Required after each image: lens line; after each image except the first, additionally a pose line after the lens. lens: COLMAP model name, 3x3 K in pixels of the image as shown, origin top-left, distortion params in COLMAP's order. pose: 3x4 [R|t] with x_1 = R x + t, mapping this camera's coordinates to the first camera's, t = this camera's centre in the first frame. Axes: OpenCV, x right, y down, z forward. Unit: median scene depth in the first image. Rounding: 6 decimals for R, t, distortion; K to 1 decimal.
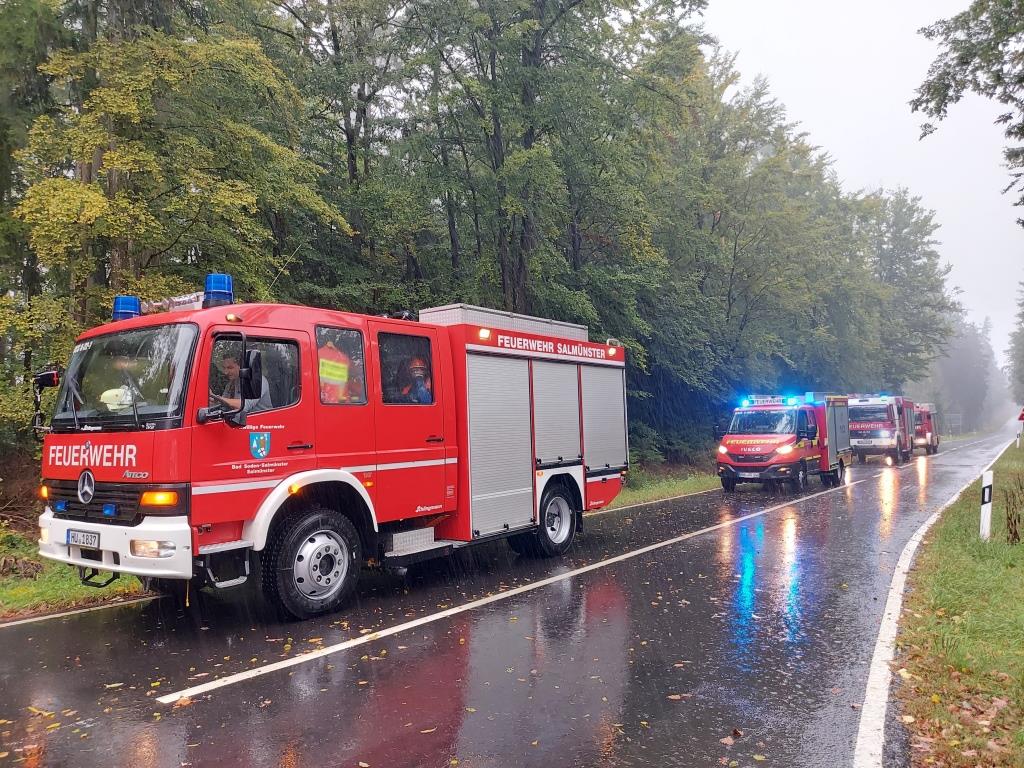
lens RADIAL K [[726.1, 0, 519.3], [0, 726.1, 386.3], [0, 0, 1]] dist [0.063300, -0.052040]
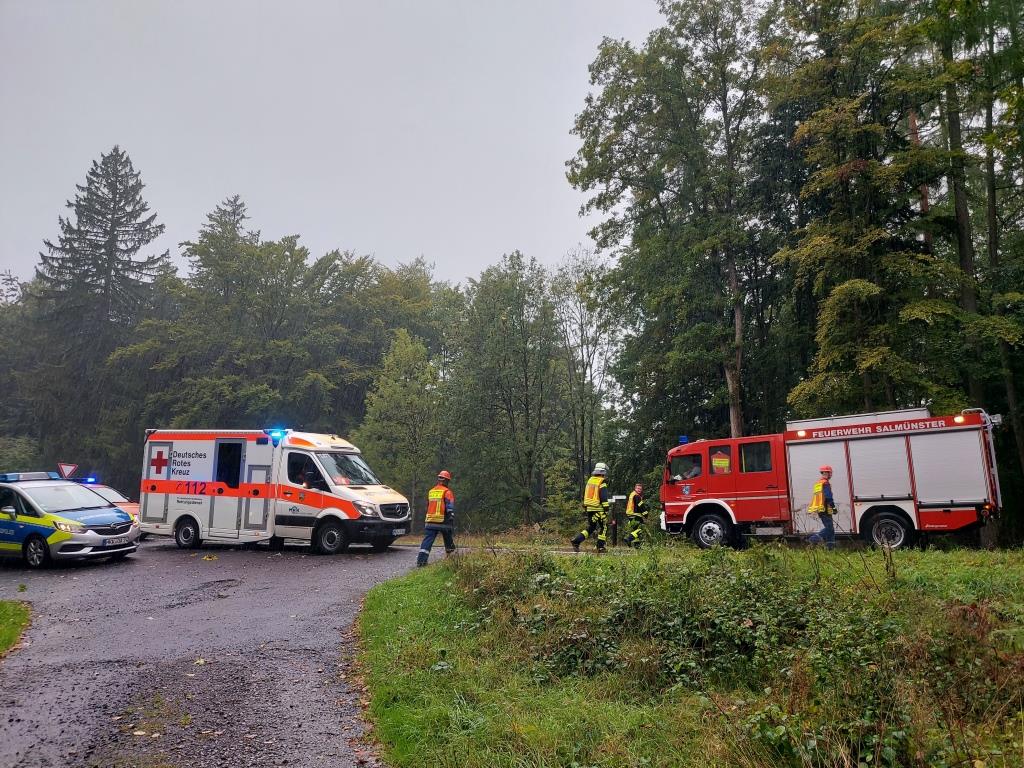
lens RADIAL K [[726.1, 0, 508.5], [0, 726.1, 389.9], [0, 0, 1]] dist [0.063300, -0.052040]
pose [[0.044758, -0.199879, -0.978798, 1.345385], [0.054901, 0.978791, -0.197367, 0.115839], [0.997488, -0.044904, 0.054783, 0.057617]]
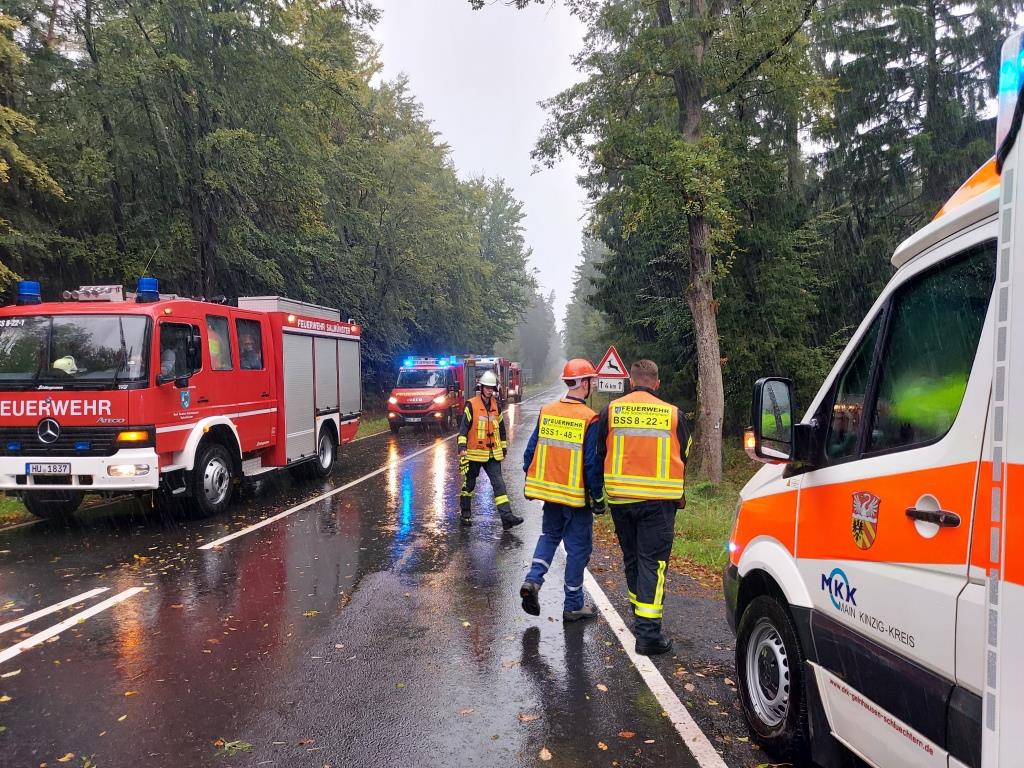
lens RADIAL K [[726.1, 0, 518.6], [0, 726.1, 381.8], [0, 0, 1]] dist [0.063300, -0.052040]
pose [[0.864536, 0.004389, 0.502552, -0.259862], [-0.034799, 0.998085, 0.051148, -0.026703], [-0.501365, -0.061708, 0.863032, -0.298832]]
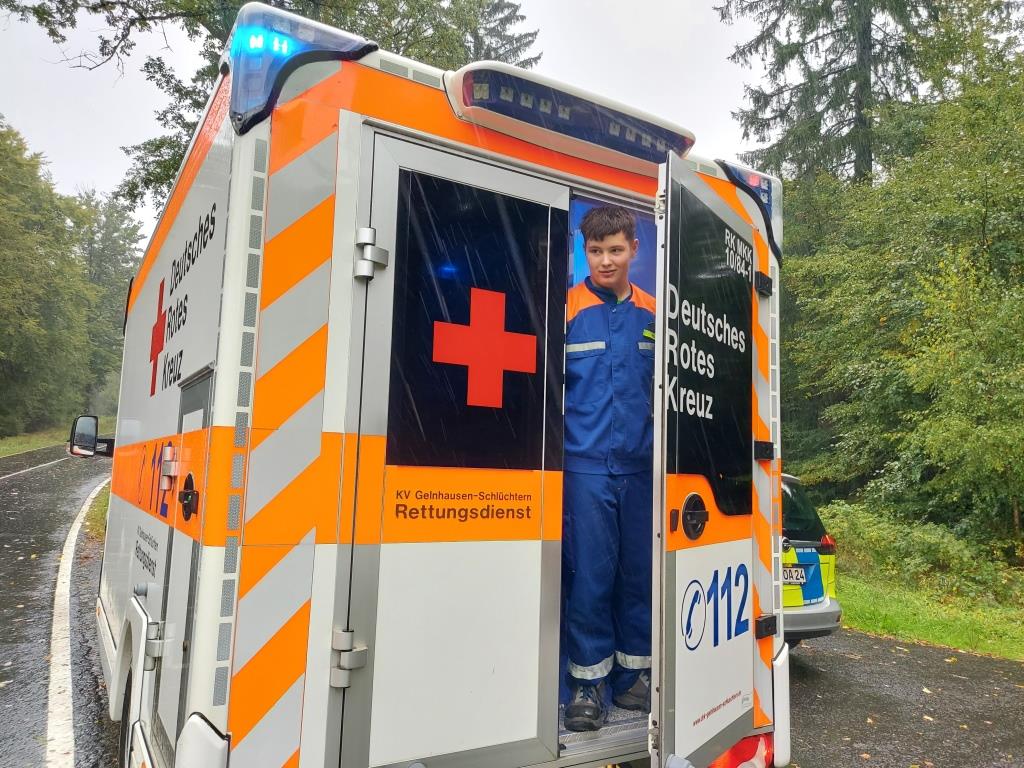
lens RADIAL K [[726.1, 0, 492.0], [0, 726.1, 385.6], [0, 0, 1]] dist [0.063300, -0.052040]
pose [[0.571817, 0.031248, 0.819786, -0.310760], [-0.048336, 0.998822, -0.004357, -0.051662], [-0.818956, -0.037134, 0.572654, -0.631681]]
